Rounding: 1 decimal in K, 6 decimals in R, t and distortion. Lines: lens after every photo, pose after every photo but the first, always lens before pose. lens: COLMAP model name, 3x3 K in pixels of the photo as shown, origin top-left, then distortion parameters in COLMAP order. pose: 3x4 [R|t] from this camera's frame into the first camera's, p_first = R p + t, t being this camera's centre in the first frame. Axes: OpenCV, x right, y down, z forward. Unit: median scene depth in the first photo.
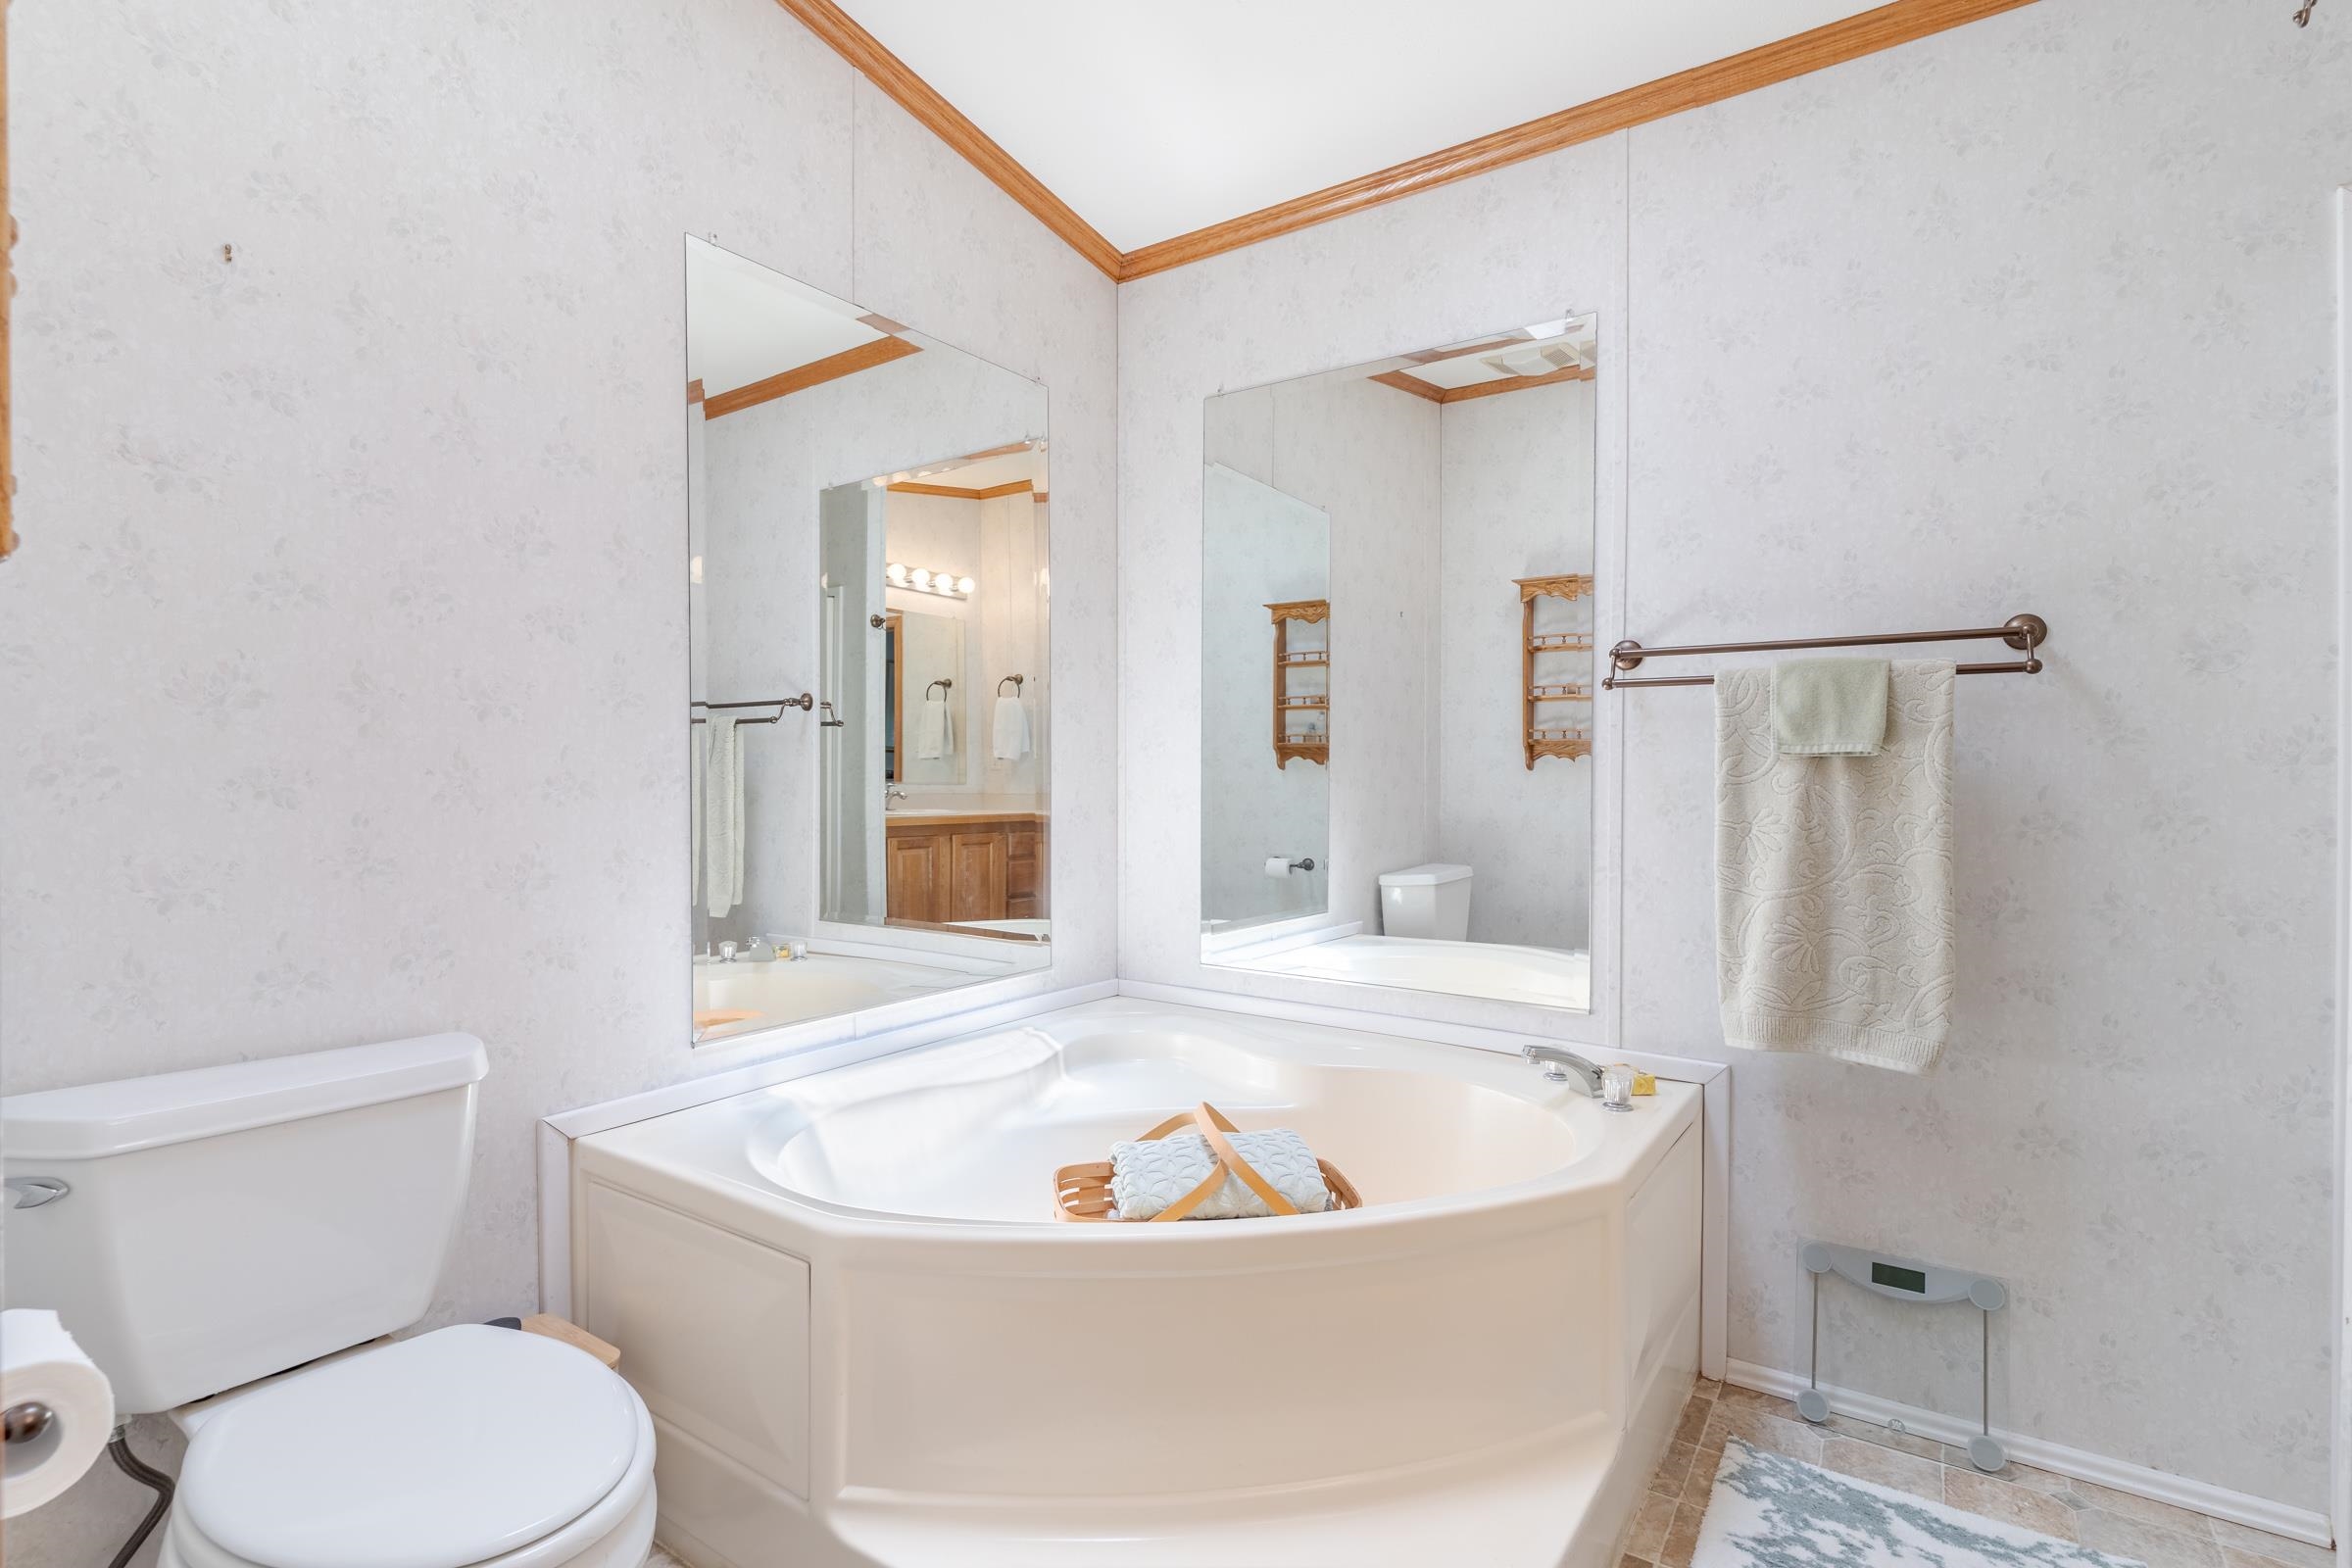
lens RADIAL K [[1123.6, 0, 1201.4], [0, 1123.6, 789.1], [0, 0, 1]] dist [0.004894, -0.002615]
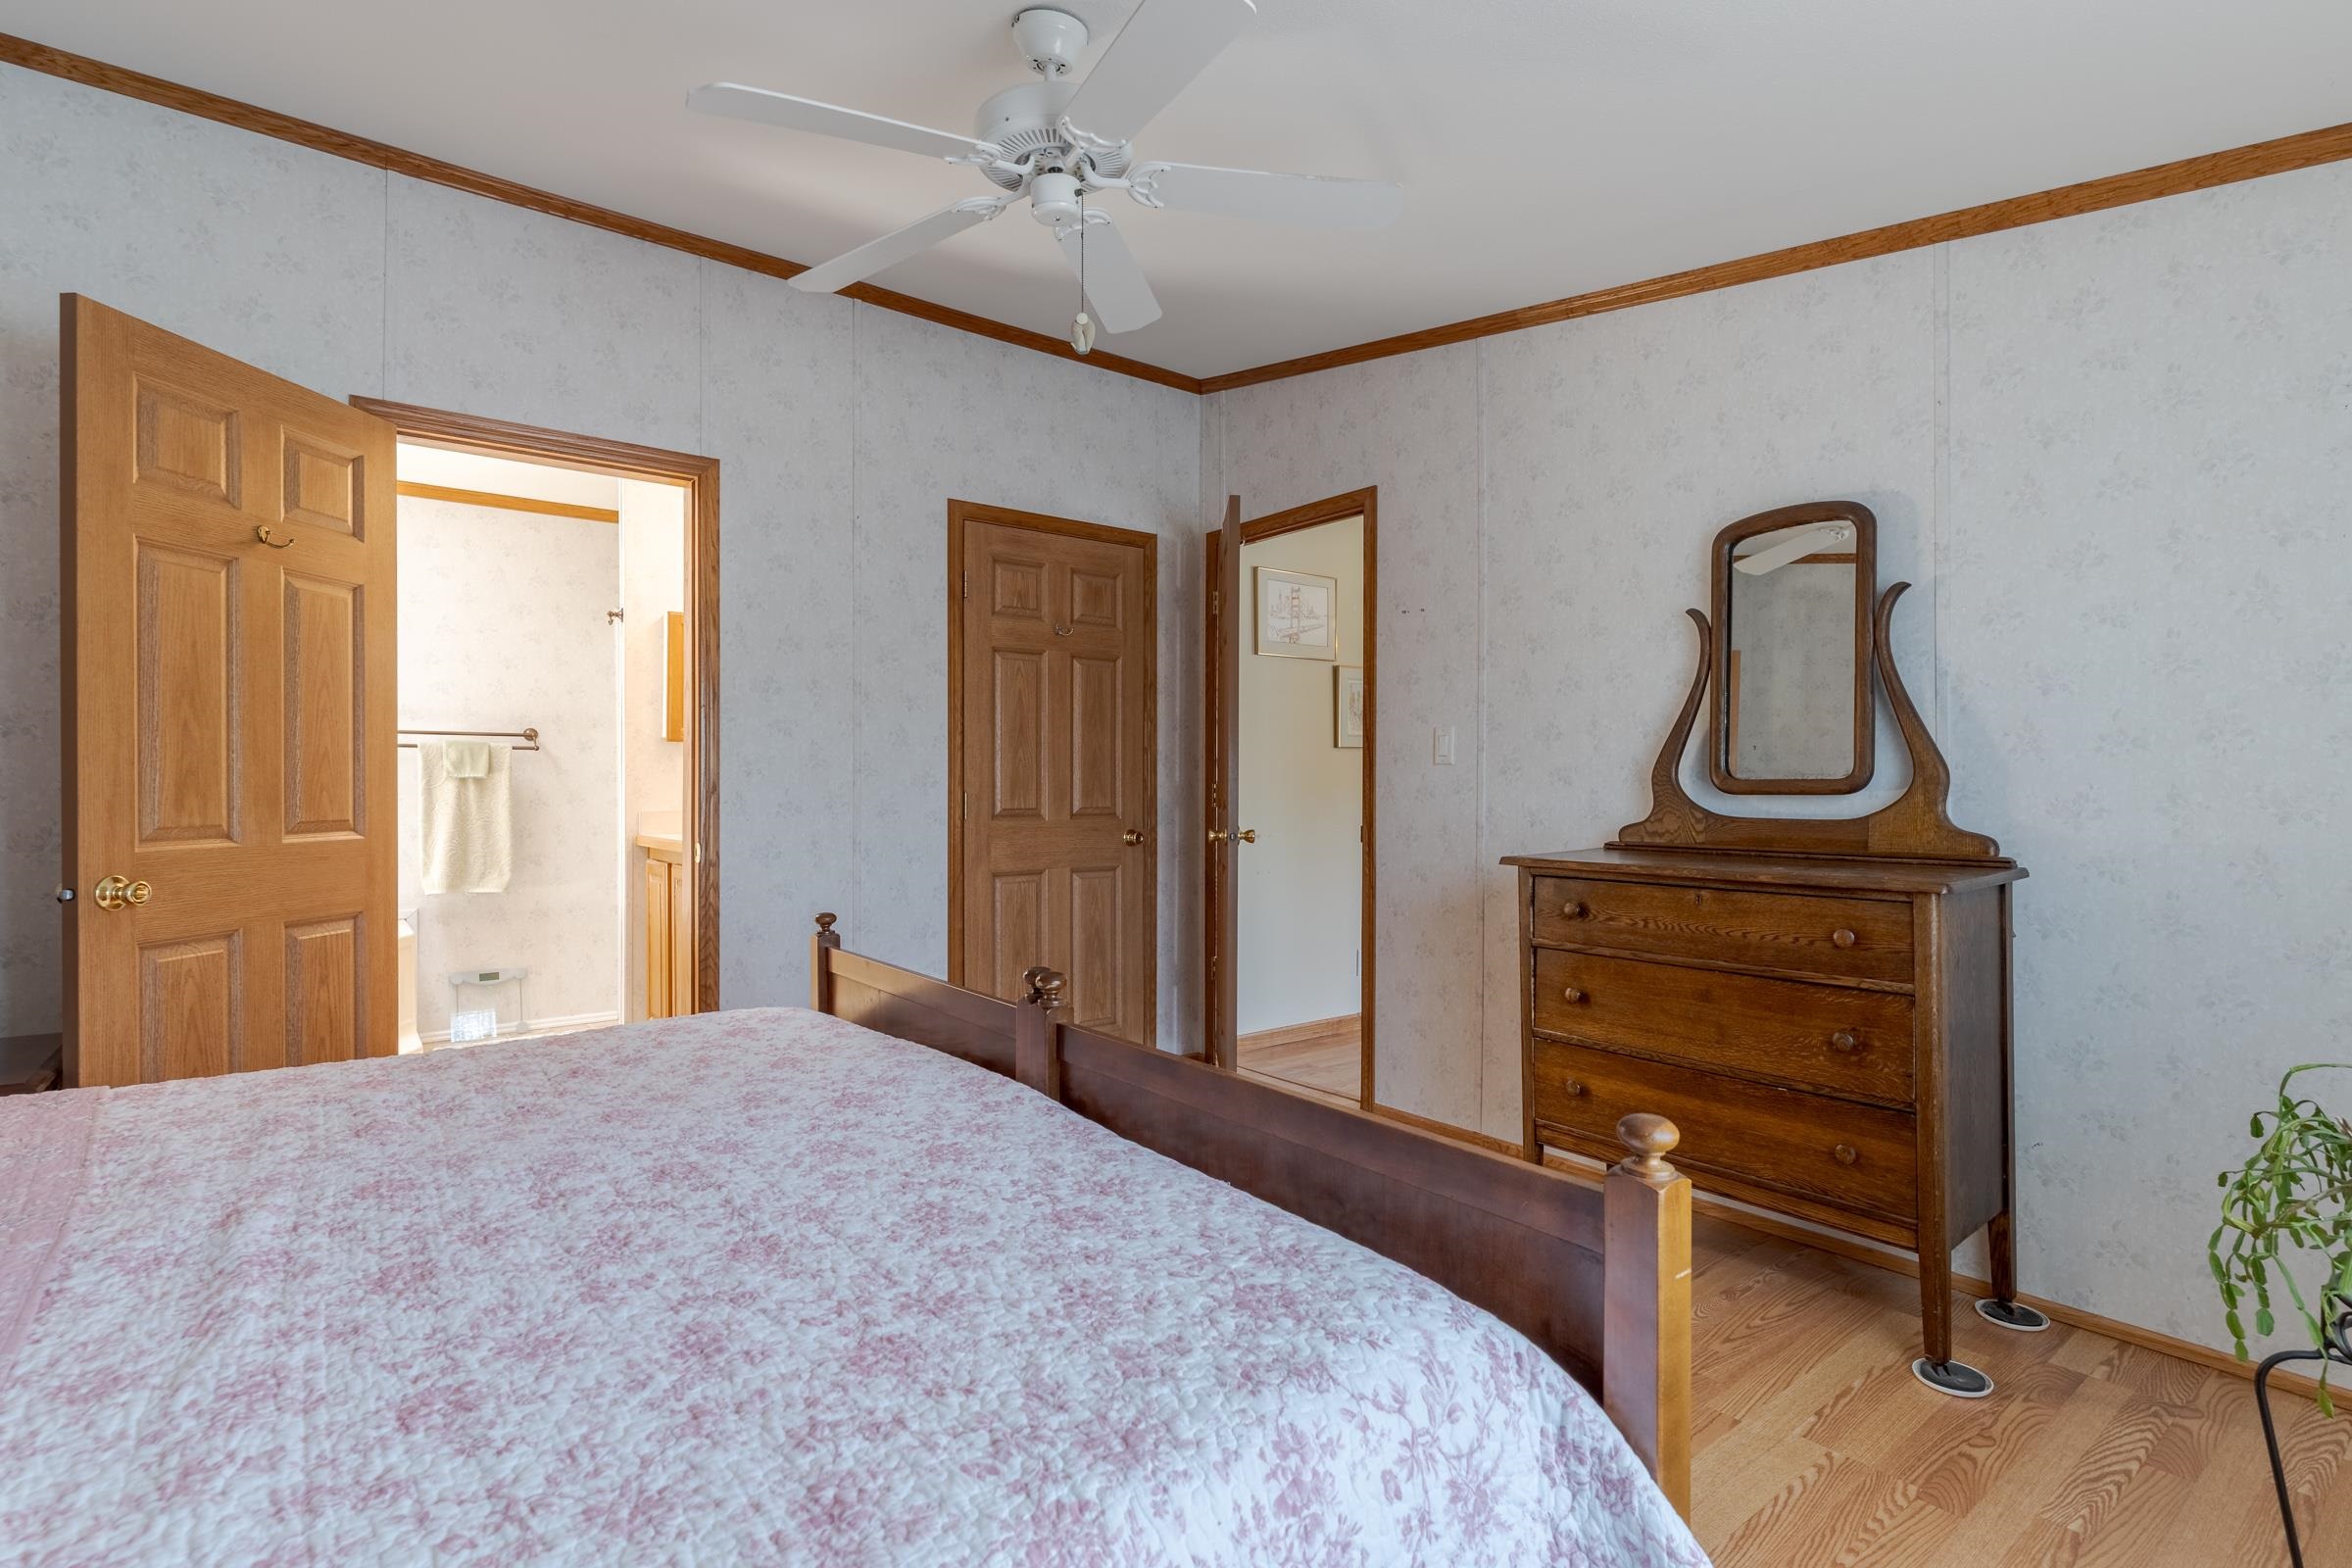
lens RADIAL K [[1123.6, 0, 1192.8], [0, 1123.6, 782.2], [0, 0, 1]] dist [0.004894, -0.002615]
pose [[0.289774, 0.001570, 0.957094, -1.464995], [0.014575, 0.999875, -0.006053, 0.020693], [-0.956984, 0.015703, 0.289715, -1.382073]]
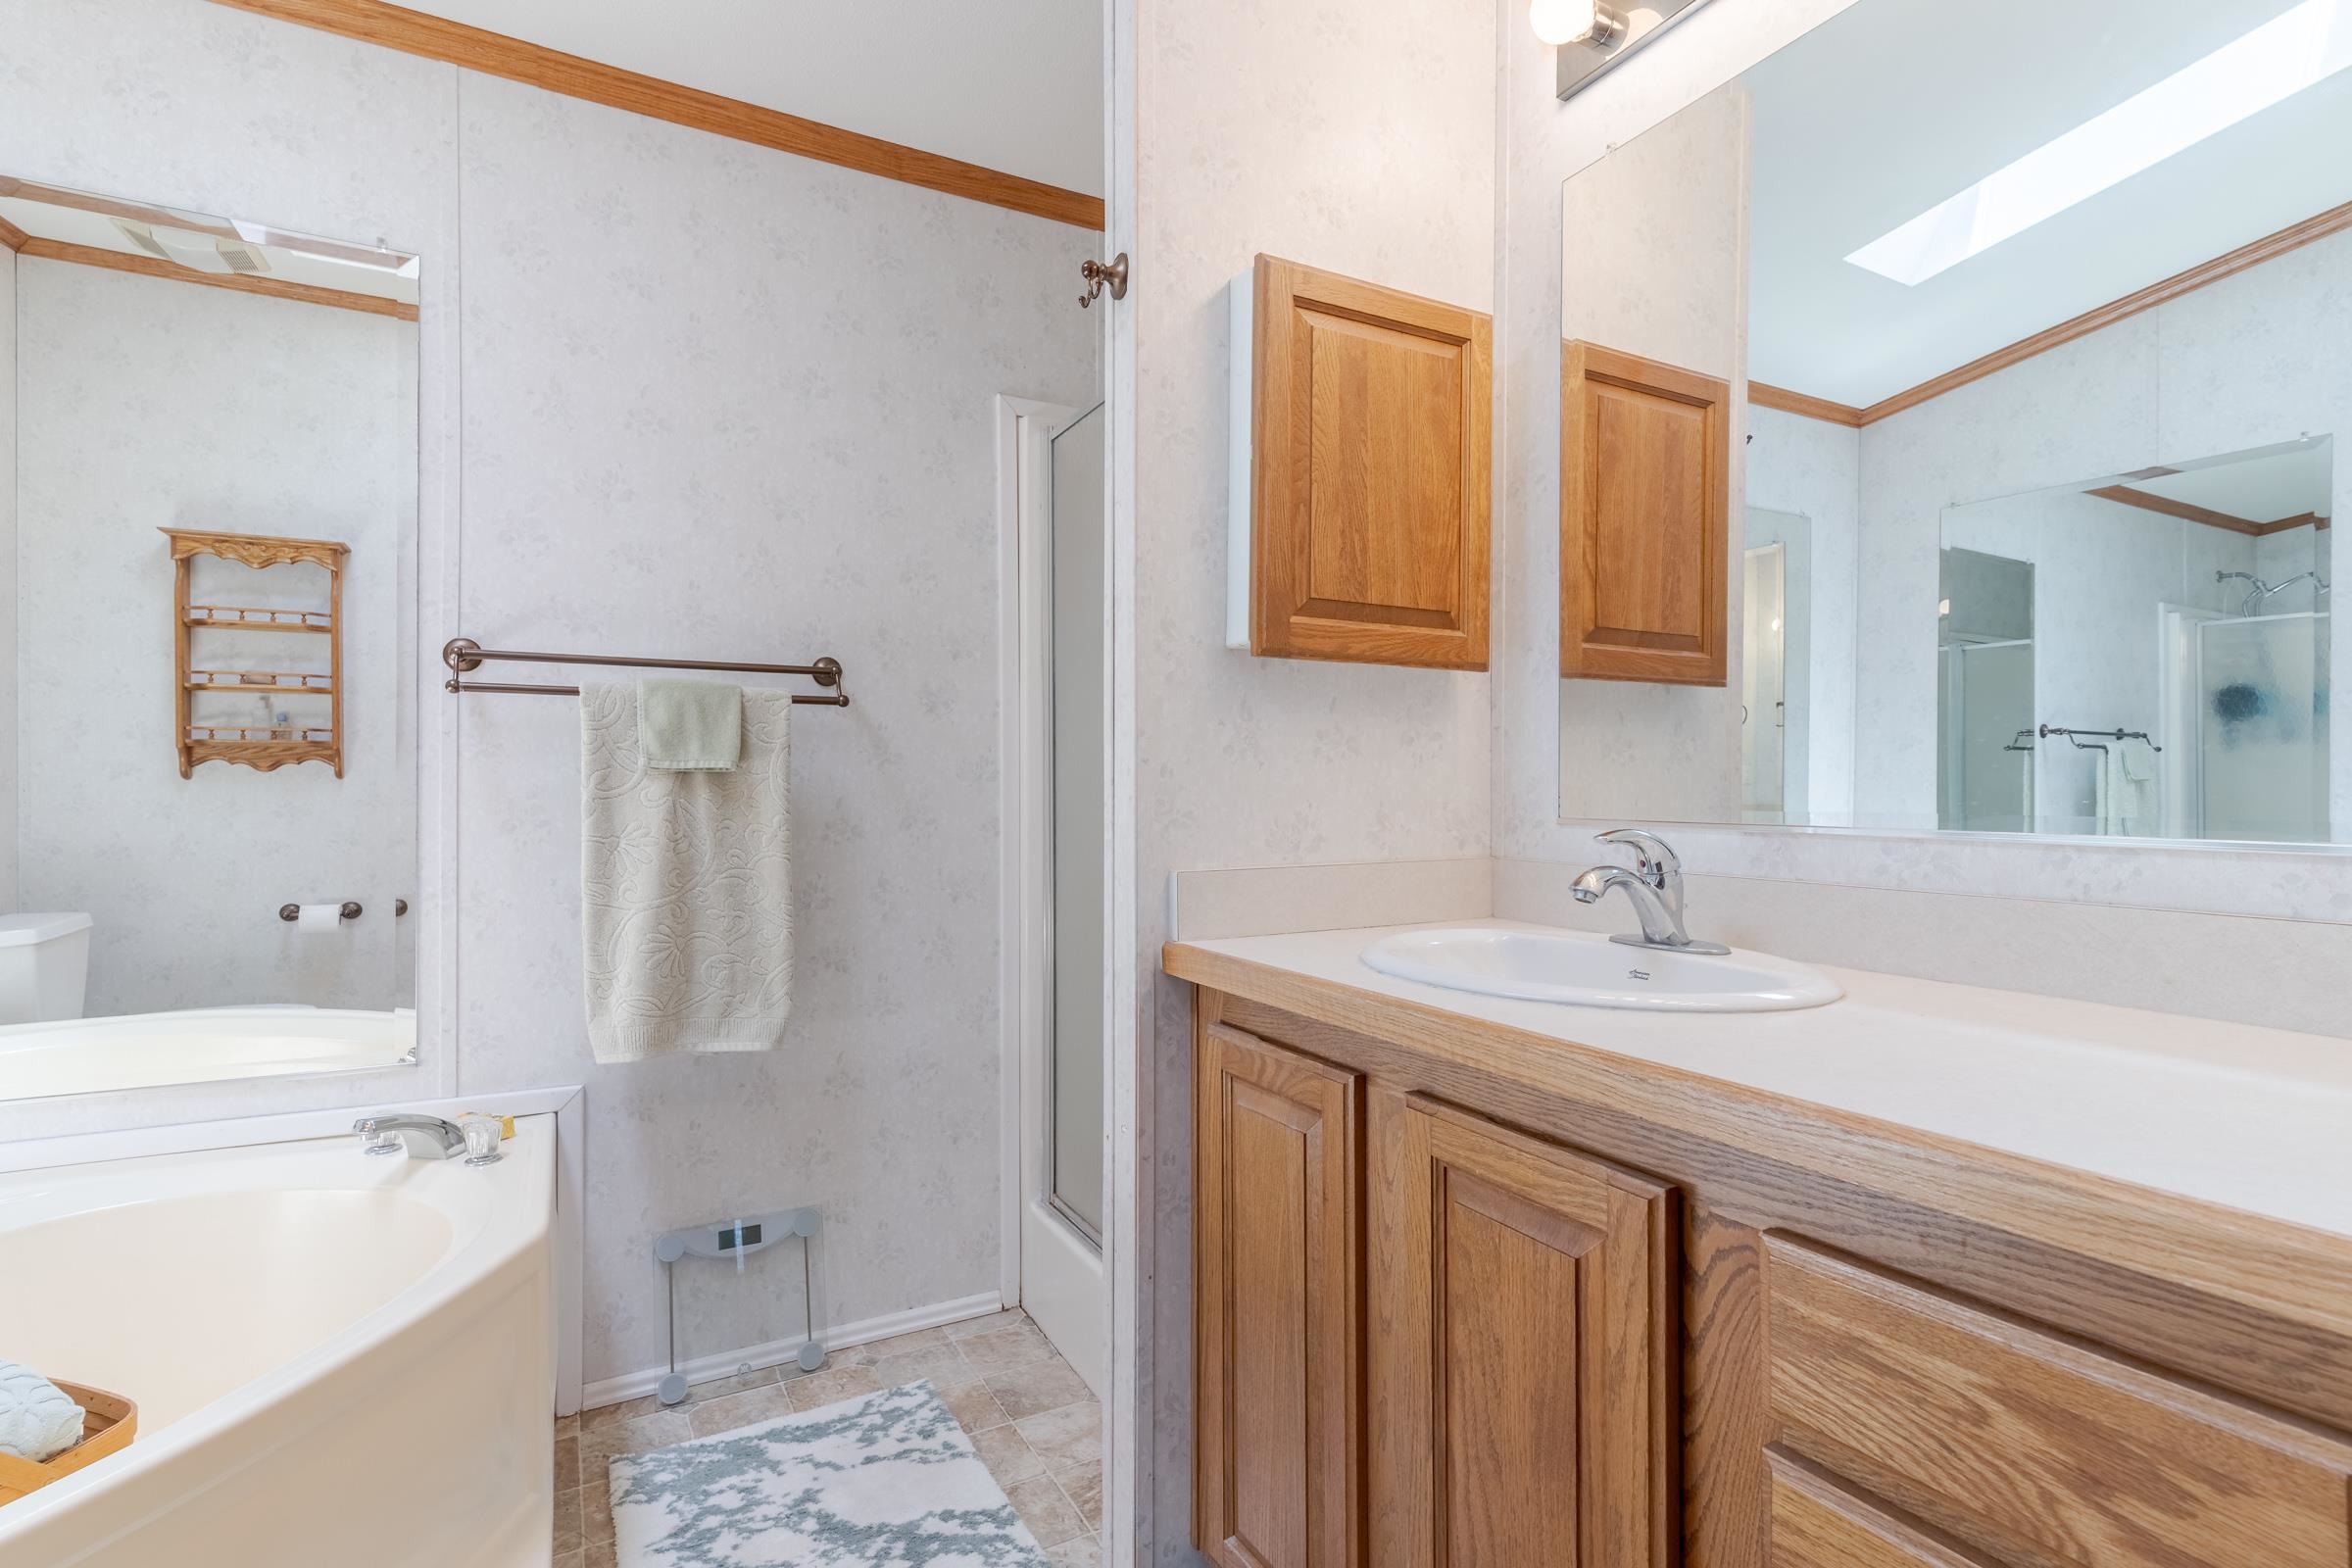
lens RADIAL K [[1123.6, 0, 1180.9], [0, 1123.6, 788.2], [0, 0, 1]] dist [0.004894, -0.002615]
pose [[0.453975, -0.002632, 0.891010, -0.183722], [0.009261, 0.999956, -0.001765, -0.007048], [-0.890966, 0.009053, 0.453980, 0.100395]]
